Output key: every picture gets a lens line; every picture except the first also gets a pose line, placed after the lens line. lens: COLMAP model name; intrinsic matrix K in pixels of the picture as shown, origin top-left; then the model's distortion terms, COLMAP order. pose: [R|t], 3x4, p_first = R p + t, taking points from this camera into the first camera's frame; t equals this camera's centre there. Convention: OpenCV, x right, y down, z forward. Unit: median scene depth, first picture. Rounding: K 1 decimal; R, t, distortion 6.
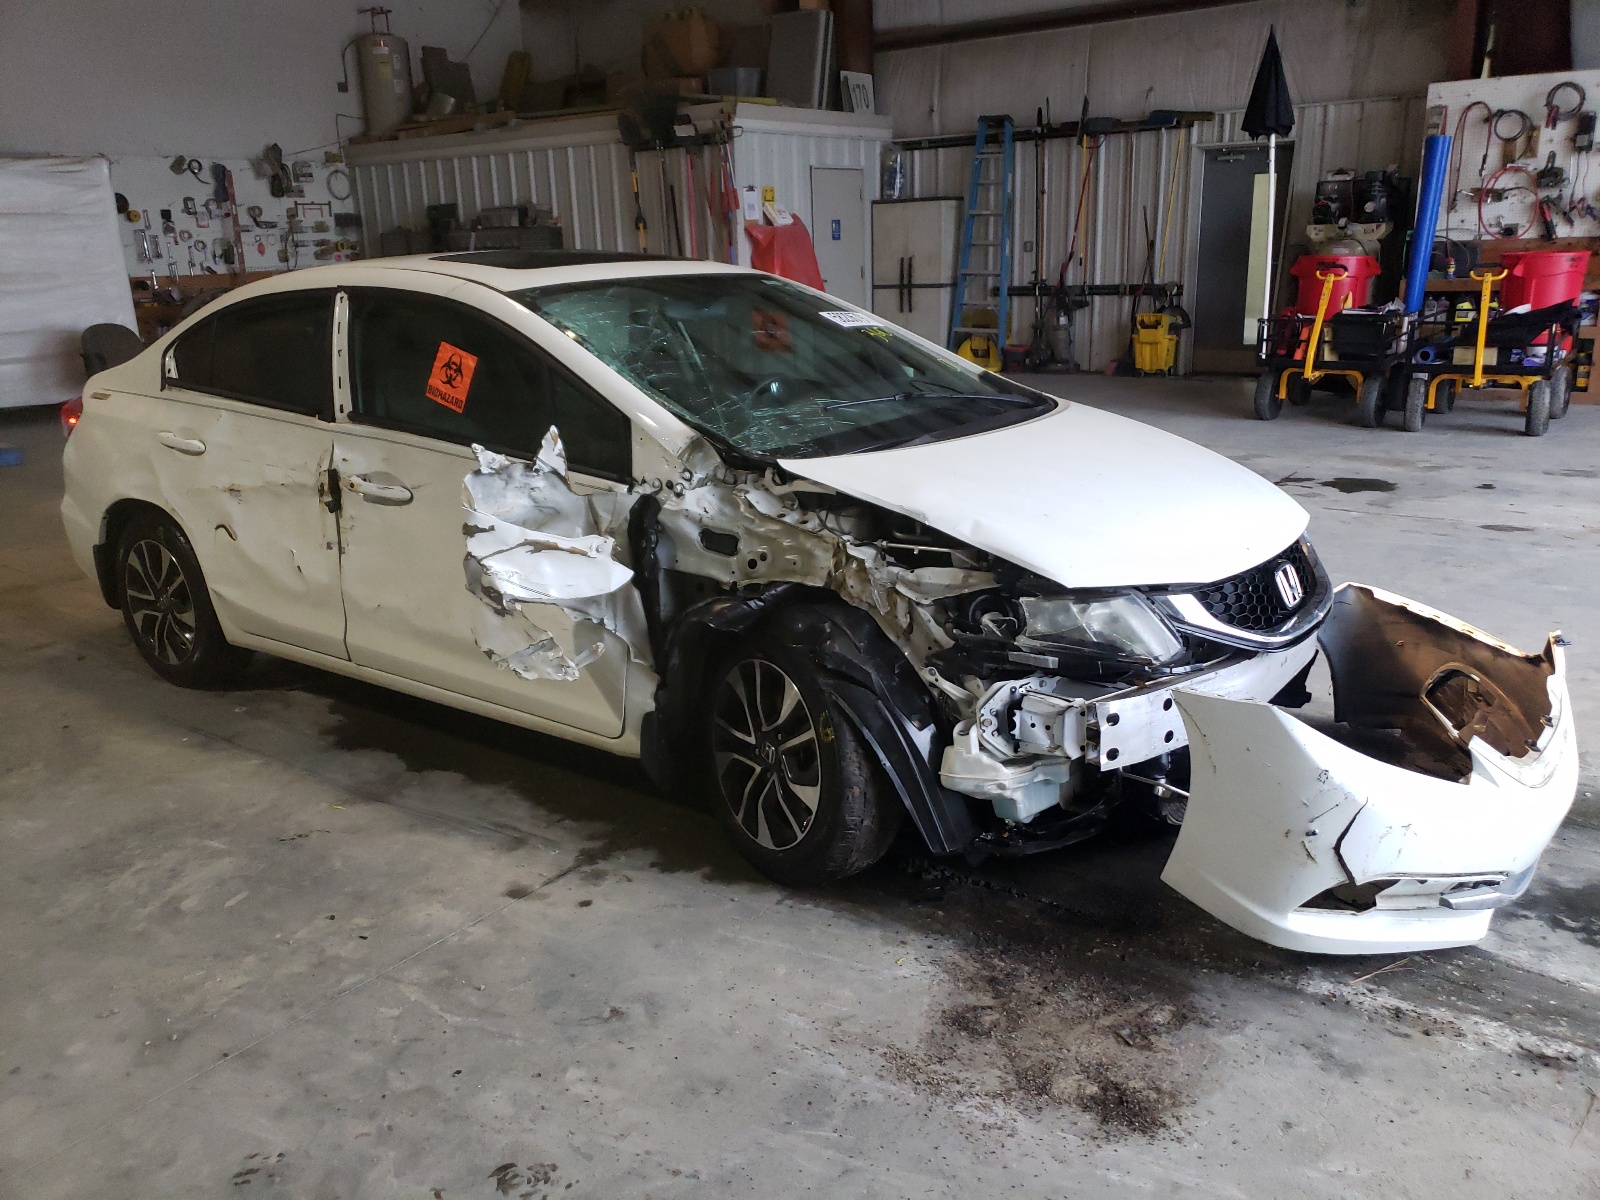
lens RADIAL K [[1368.6, 0, 798.3], [0, 1368.6, 597.7], [0, 0, 1]] dist [0.007078, 0.017606]
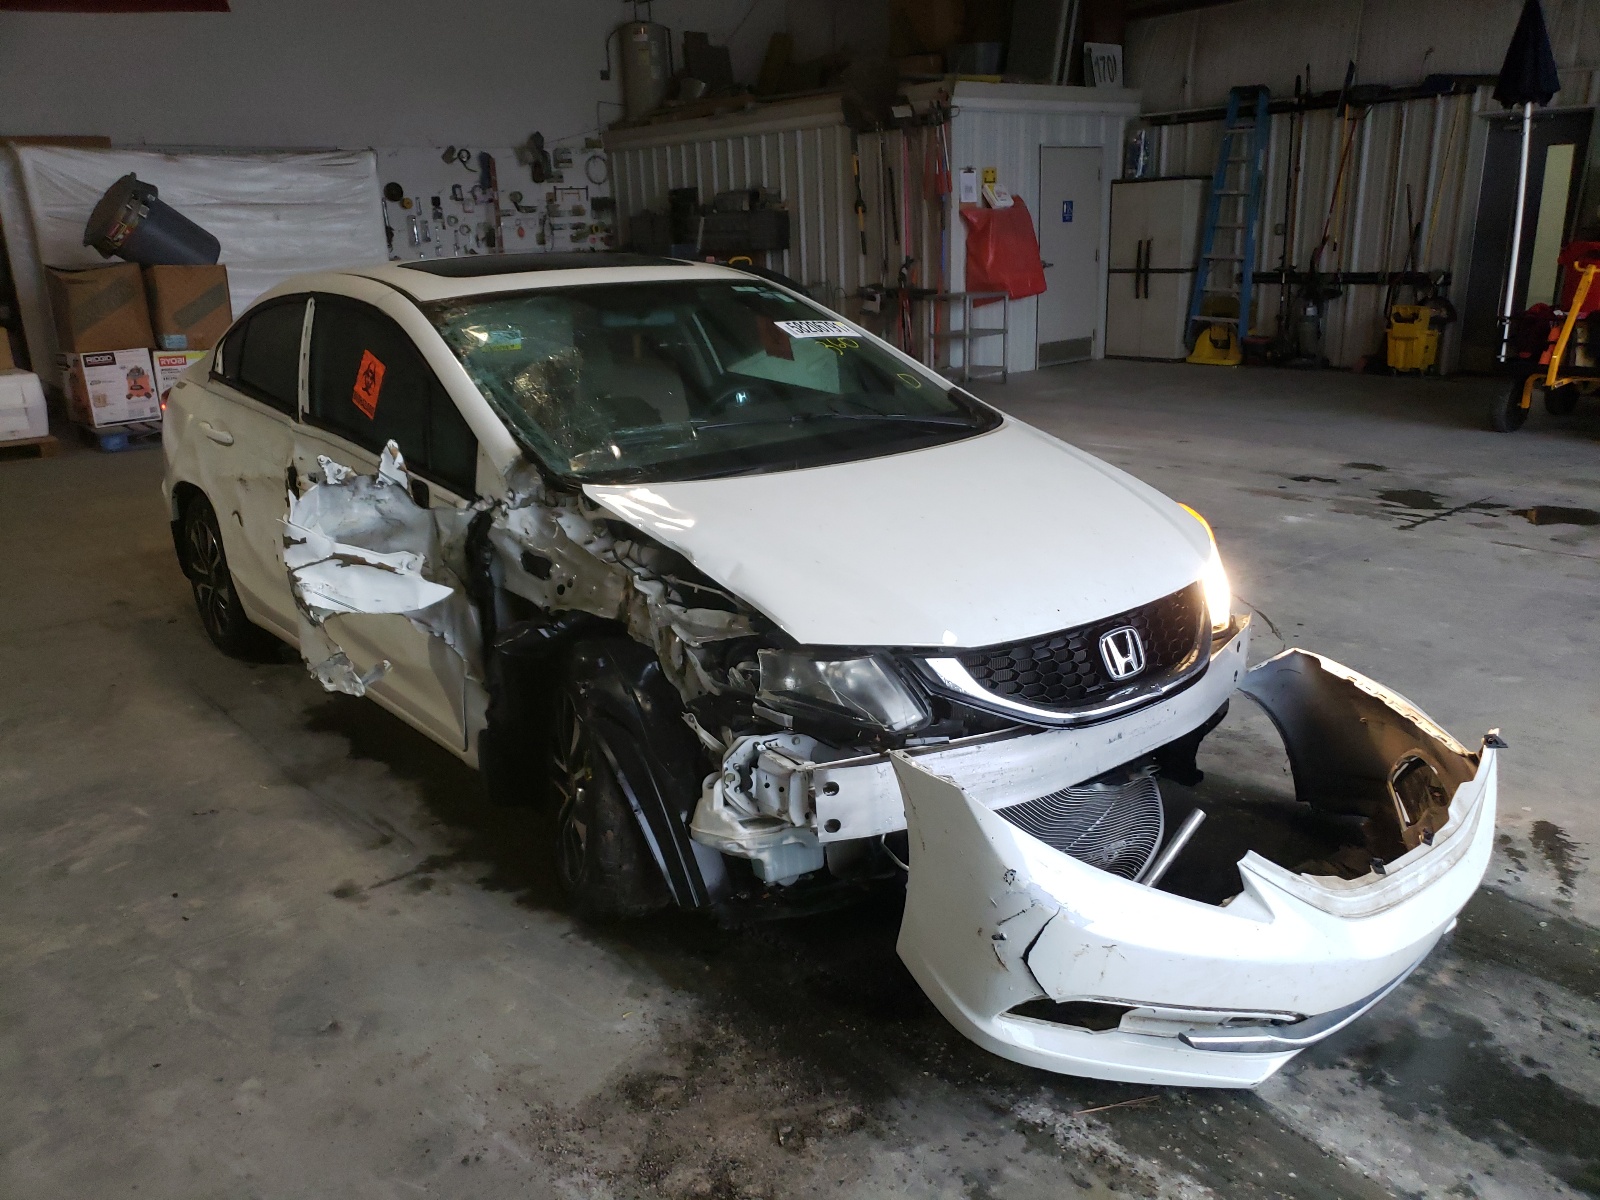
lens RADIAL K [[1368.6, 0, 791.3], [0, 1368.6, 613.0], [0, 0, 1]] dist [0.007078, 0.017606]
pose [[0.965709, 0.068988, -0.250293, 0.310482], [-0.061475, 0.997396, 0.037719, -0.046141], [0.252243, -0.021039, 0.967435, 0.076423]]
